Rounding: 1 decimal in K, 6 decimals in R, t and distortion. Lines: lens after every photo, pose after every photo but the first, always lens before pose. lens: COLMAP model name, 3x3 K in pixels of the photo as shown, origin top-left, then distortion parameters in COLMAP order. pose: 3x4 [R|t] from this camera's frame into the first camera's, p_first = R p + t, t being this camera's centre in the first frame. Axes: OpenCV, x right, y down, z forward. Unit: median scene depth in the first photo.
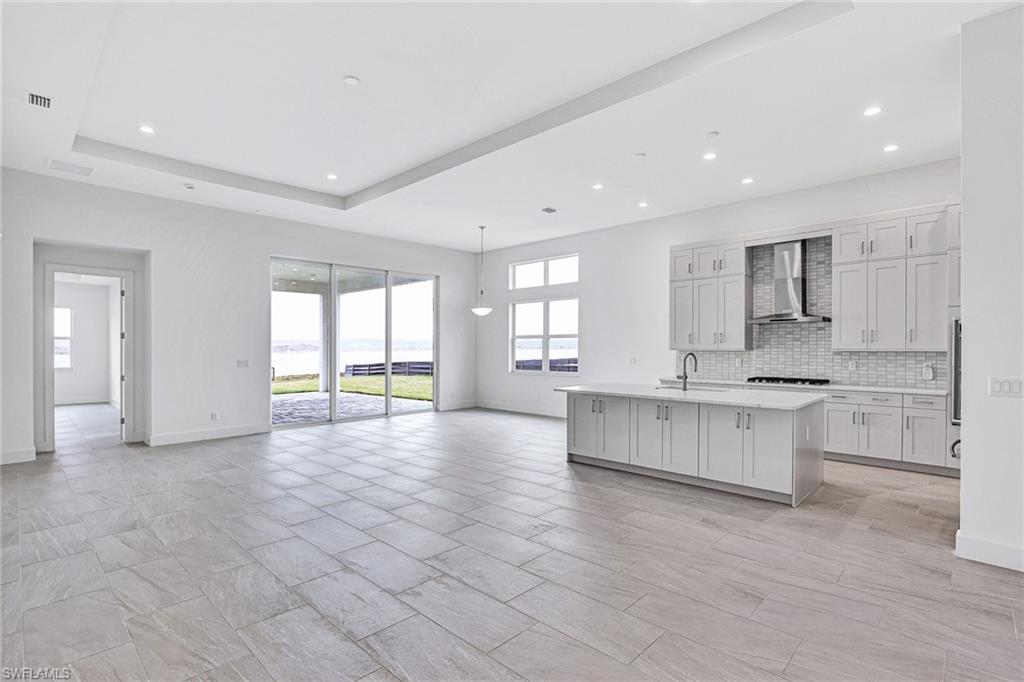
lens RADIAL K [[487.2, 0, 508.7], [0, 487.2, 342.0], [0, 0, 1]] dist [0.024989, -0.006037]
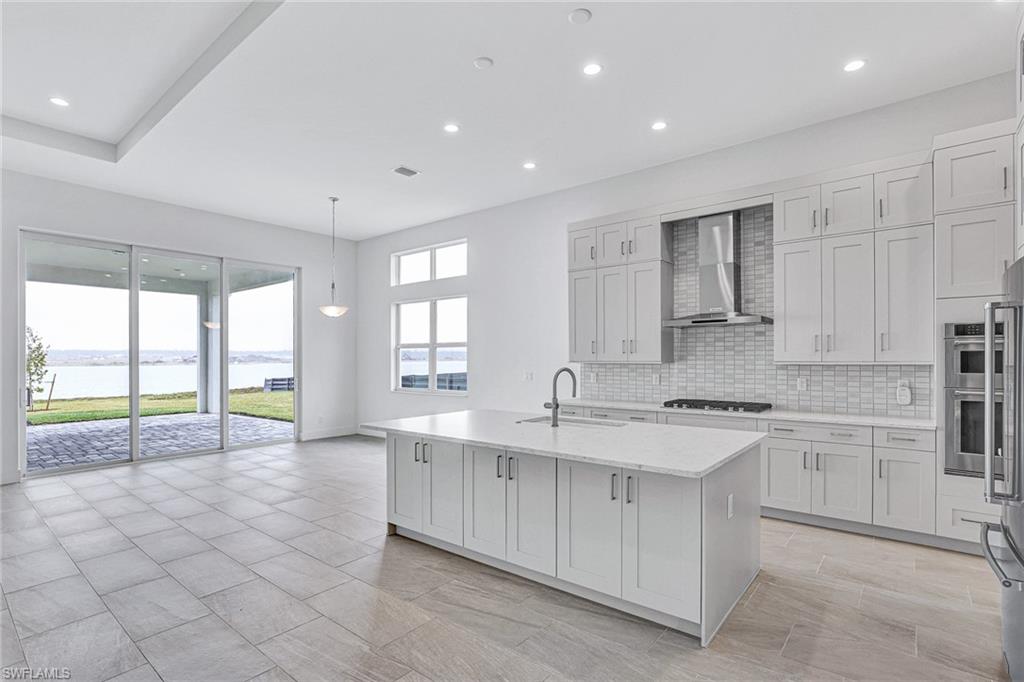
lens RADIAL K [[487.2, 0, 508.8], [0, 487.2, 344.8], [0, 0, 1]] dist [0.024989, -0.006037]
pose [[0.997703, -0.000158, 0.067737, 0.202934], [0.001285, 0.999862, -0.016582, 0.001461], [-0.067725, 0.016631, 0.997565, 0.285776]]
